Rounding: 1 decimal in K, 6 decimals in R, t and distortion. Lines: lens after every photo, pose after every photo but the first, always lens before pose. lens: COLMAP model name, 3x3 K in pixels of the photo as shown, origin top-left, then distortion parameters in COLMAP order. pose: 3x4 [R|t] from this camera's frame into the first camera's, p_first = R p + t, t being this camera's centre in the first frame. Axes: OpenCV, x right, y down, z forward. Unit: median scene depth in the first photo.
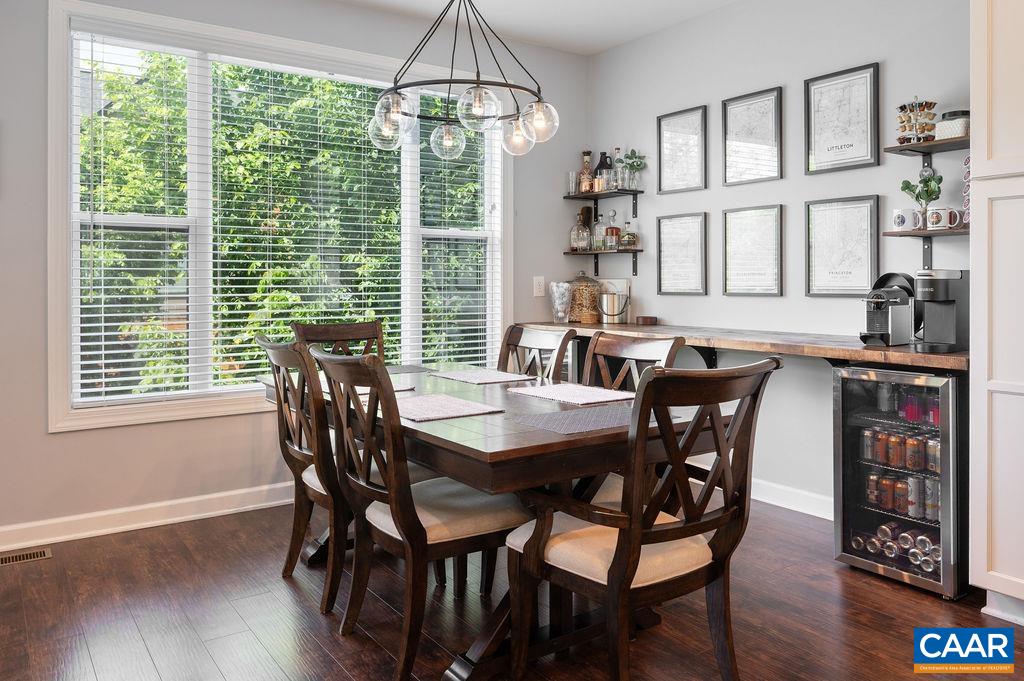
lens RADIAL K [[724.0, 0, 509.2], [0, 724.0, 288.4], [0, 0, 1]] dist [0.008506, -0.011846]
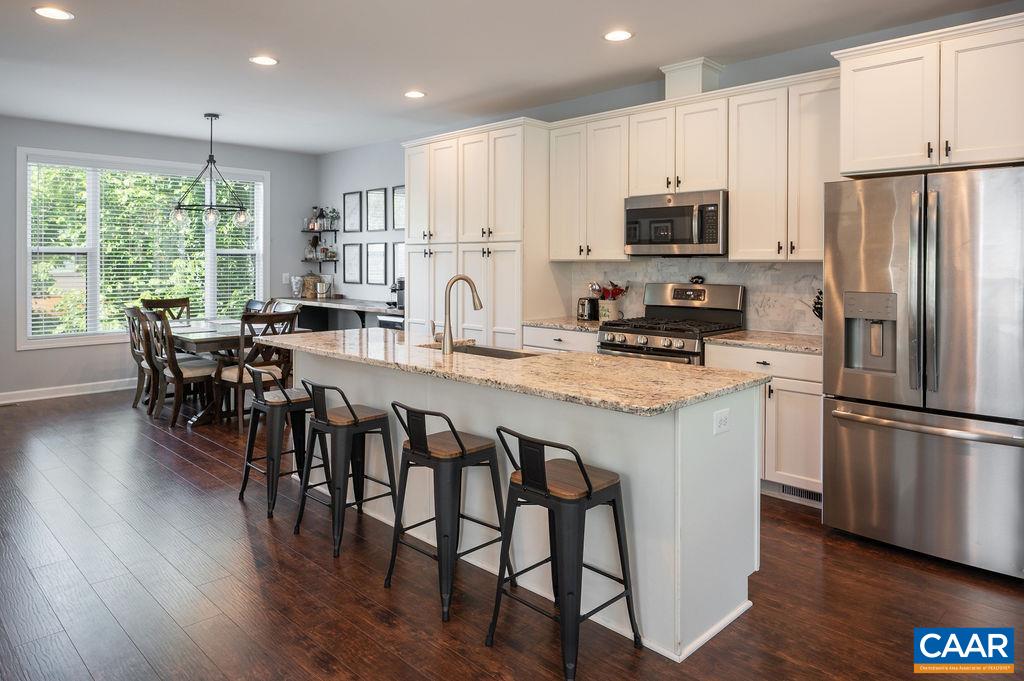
lens RADIAL K [[671.0, 0, 504.3], [0, 671.0, 263.0], [0, 0, 1]] dist [0.001835, -0.000115]
pose [[0.987498, 0.003605, 0.157589, 0.346563], [-0.003384, 0.999993, -0.001671, -0.044791], [-0.157594, 0.001117, 0.987503, -0.869338]]
